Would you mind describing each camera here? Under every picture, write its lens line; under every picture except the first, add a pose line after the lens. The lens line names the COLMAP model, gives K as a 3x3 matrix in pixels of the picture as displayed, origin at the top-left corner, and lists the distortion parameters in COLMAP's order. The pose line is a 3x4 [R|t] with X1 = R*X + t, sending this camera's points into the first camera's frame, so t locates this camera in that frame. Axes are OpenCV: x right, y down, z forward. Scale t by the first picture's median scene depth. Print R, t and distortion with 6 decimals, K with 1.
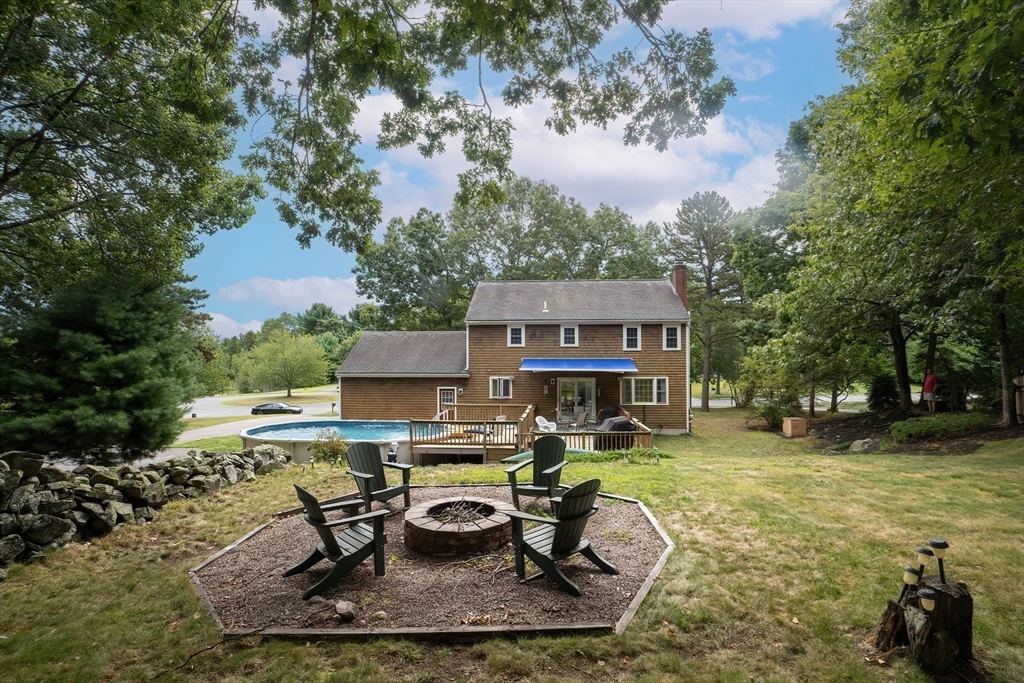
lens RADIAL K [[493.9, 0, 528.3], [0, 493.9, 334.4], [0, 0, 1]] dist [-0.026128, 0.000277]
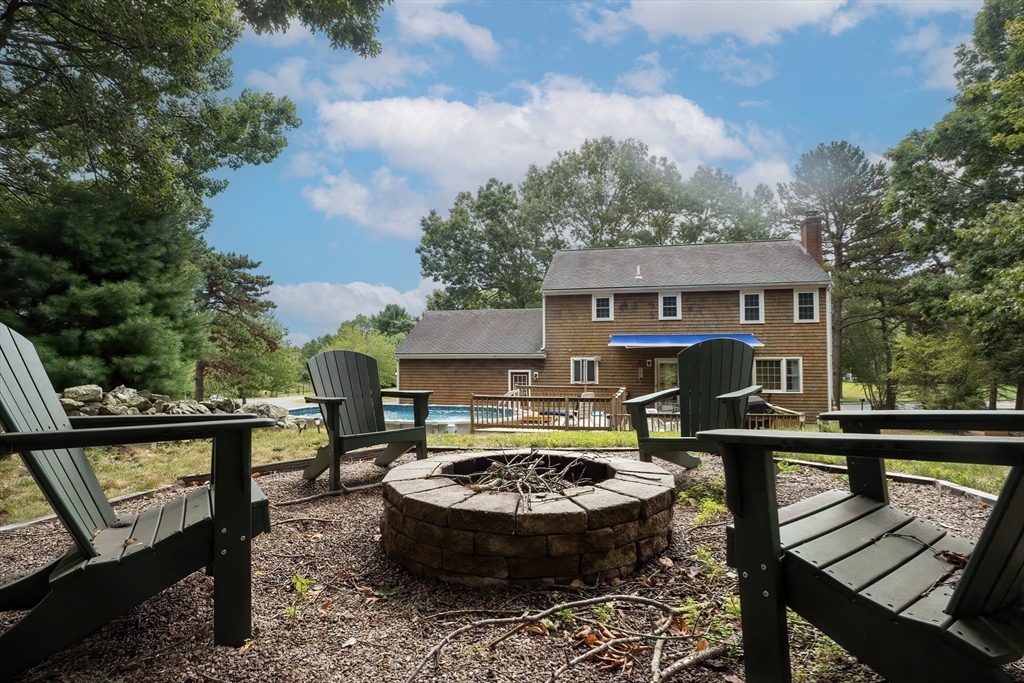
lens RADIAL K [[508.5, 0, 521.8], [0, 508.5, 344.1], [0, 0, 1]] dist [-0.027245, 0.001120]
pose [[0.986213, -0.008037, -0.165284, -0.017963], [0.007810, 0.999967, -0.002028, 0.064002], [0.165295, 0.000710, 0.986244, 0.147843]]
